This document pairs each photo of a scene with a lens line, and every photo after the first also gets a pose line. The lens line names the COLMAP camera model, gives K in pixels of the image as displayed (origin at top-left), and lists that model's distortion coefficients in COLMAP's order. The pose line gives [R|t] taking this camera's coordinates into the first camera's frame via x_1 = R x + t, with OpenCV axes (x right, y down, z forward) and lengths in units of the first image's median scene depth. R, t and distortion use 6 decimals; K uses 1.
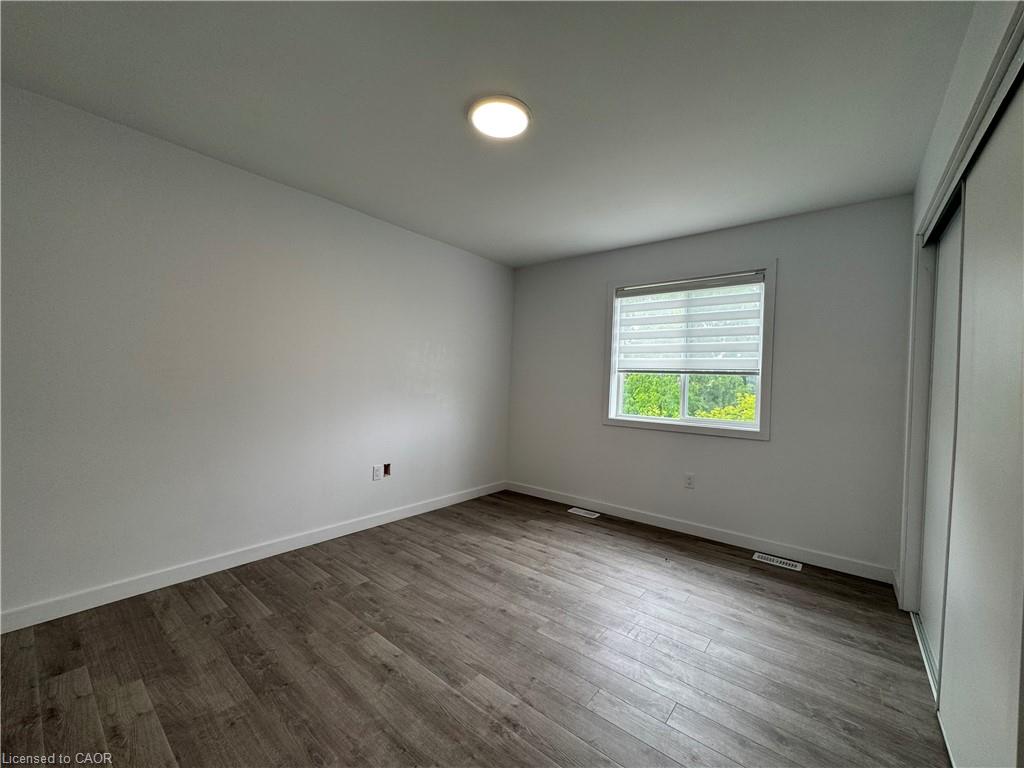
lens RADIAL K [[414.0, 0, 511.0], [0, 414.0, 381.9], [0, 0, 1]] dist [-0.002317, -0.000188]
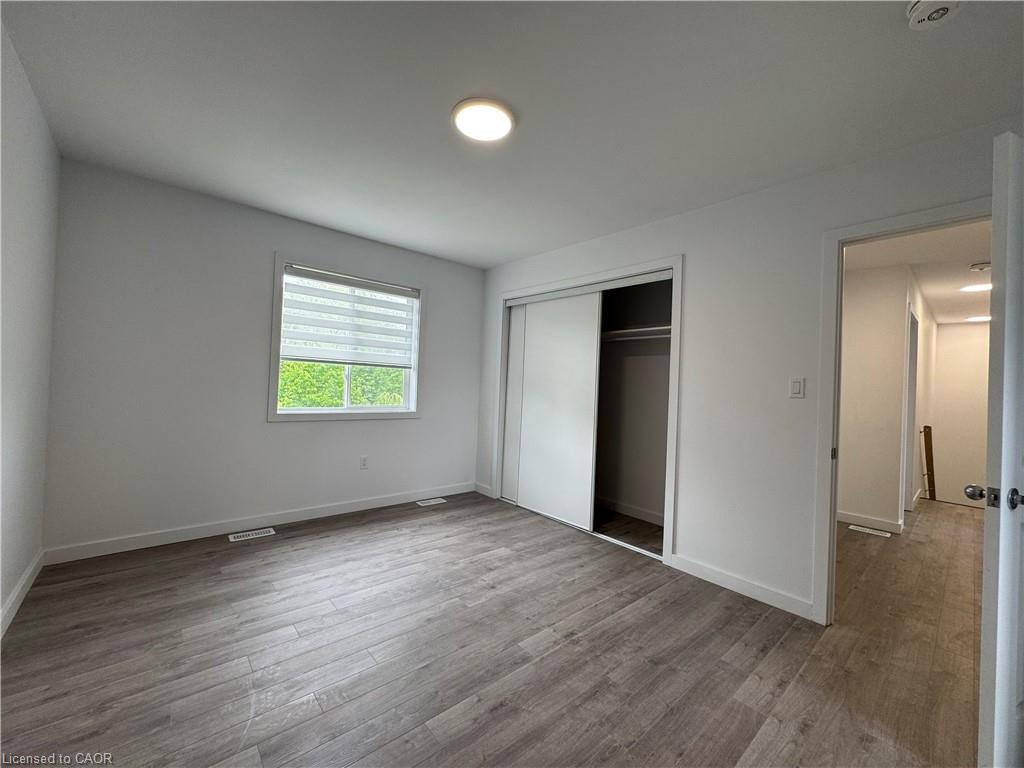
lens RADIAL K [[414.0, 0, 518.0], [0, 414.0, 379.0], [0, 0, 1]] dist [-0.002317, -0.000188]
pose [[0.144910, -0.012075, 0.989371, -0.661988], [-0.038560, 0.999097, 0.017842, -0.021468], [-0.988693, -0.040735, 0.144314, 0.483469]]
